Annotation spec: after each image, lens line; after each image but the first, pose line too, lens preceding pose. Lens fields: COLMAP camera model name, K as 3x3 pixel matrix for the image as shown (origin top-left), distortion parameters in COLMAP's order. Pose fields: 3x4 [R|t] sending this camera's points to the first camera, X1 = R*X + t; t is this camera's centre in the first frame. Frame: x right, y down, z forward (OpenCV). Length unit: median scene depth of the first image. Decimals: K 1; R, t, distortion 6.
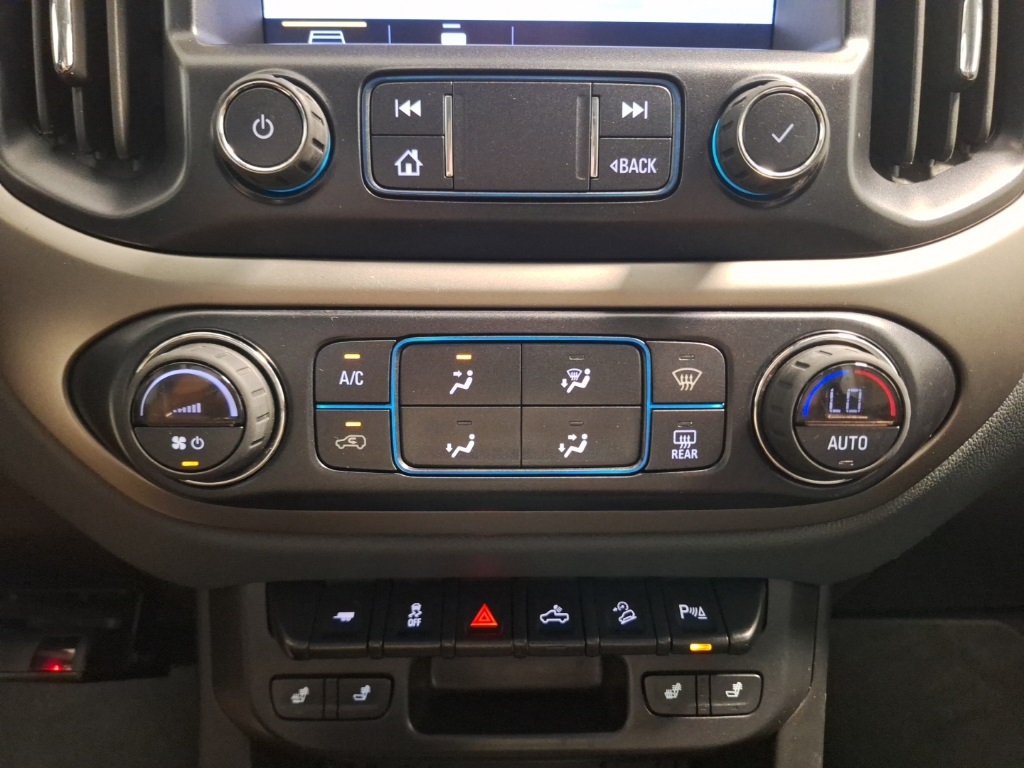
lens RADIAL K [[729.9, 0, 505.0], [0, 729.9, 382.4], [0, 0, 1]] dist [0.052315, -0.058016]
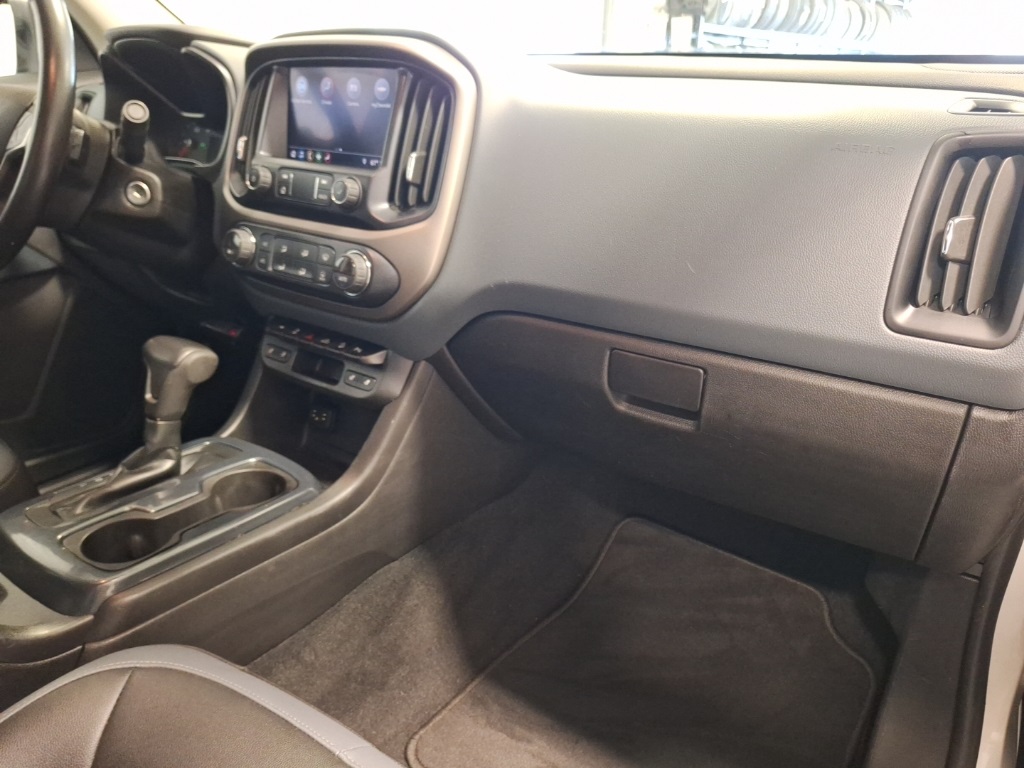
lens RADIAL K [[729.9, 0, 513.7], [0, 729.9, 393.2], [0, 0, 1]] dist [0.052315, -0.058016]
pose [[0.799740, 0.239221, -0.550627, 3.071709], [-0.252630, 0.966121, 0.052809, 0.211354], [0.544605, 0.096871, 0.833080, -1.388798]]
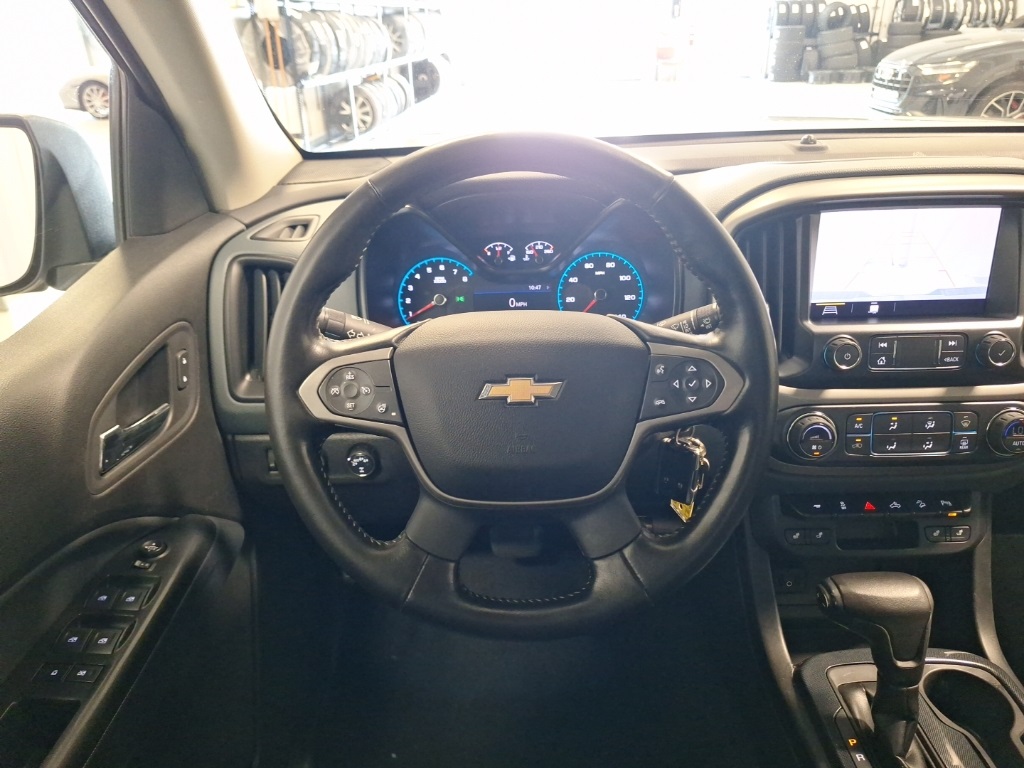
lens RADIAL K [[729.9, 0, 492.3], [0, 729.9, 386.5], [0, 0, 1]] dist [0.052315, -0.058016]
pose [[0.998911, -0.023789, -0.040136, -1.649906], [0.025699, 0.998528, 0.047772, -0.367342], [0.038941, -0.048752, 0.998052, -2.236664]]
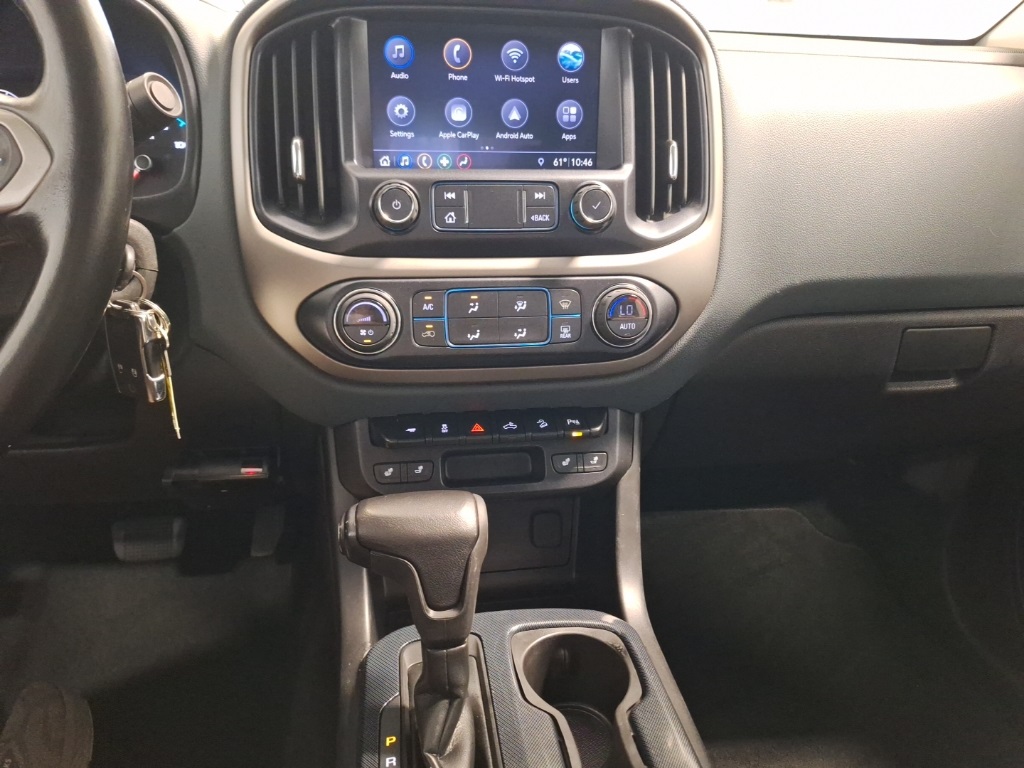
lens RADIAL K [[729.9, 0, 501.1], [0, 729.9, 389.4], [0, 0, 1]] dist [0.052315, -0.058016]
pose [[0.989929, -0.040590, 0.135622, -0.303294], [0.041591, 0.999124, -0.004554, 0.279740], [-0.135319, 0.010149, 0.990750, -1.374720]]
